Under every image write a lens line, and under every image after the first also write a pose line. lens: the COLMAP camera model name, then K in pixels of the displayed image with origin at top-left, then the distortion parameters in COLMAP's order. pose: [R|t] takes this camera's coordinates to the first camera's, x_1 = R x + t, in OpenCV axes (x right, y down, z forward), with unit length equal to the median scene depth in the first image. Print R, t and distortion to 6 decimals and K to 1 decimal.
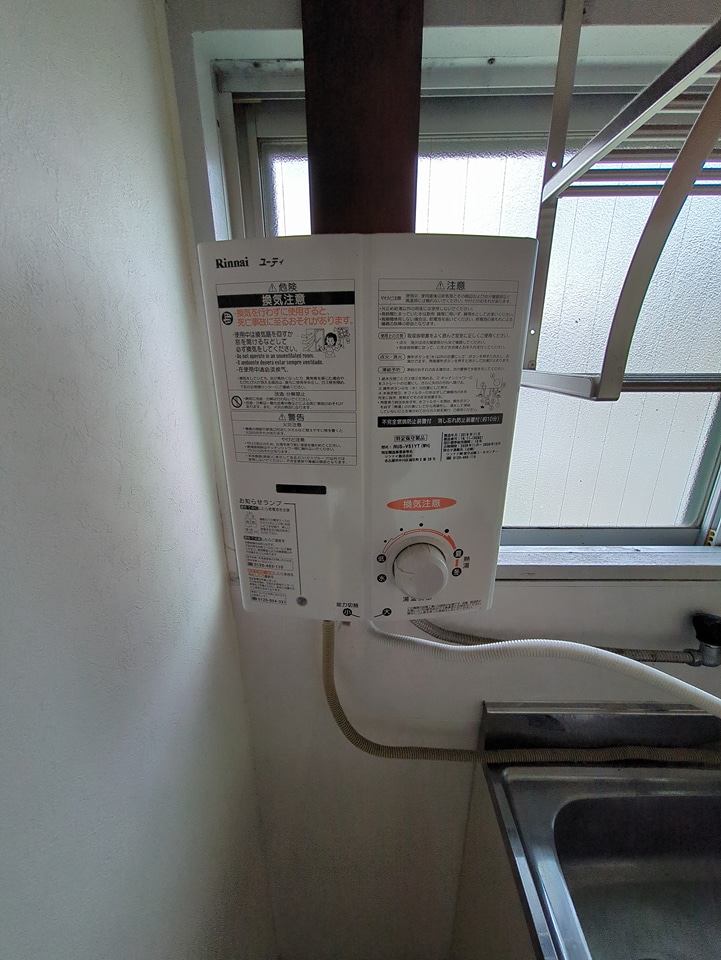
lens RADIAL K [[380.4, 0, 359.6], [0, 380.4, 485.0], [0, 0, 1]] dist [-0.001313, -0.000355]
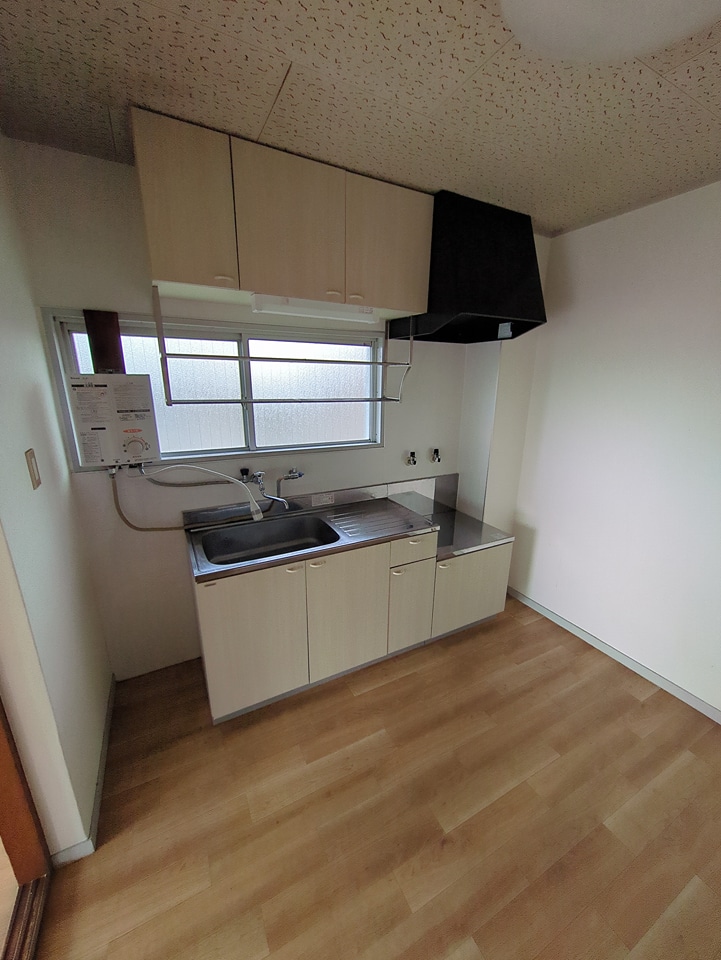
lens RADIAL K [[380.4, 0, 359.6], [0, 380.4, 485.0], [0, 0, 1]] dist [-0.001313, -0.000355]
pose [[0.880472, -0.115730, 0.459757, 0.408430], [0.141429, 0.989710, -0.021718, 1.208762], [-0.452513, 0.084145, 0.887779, -4.260499]]
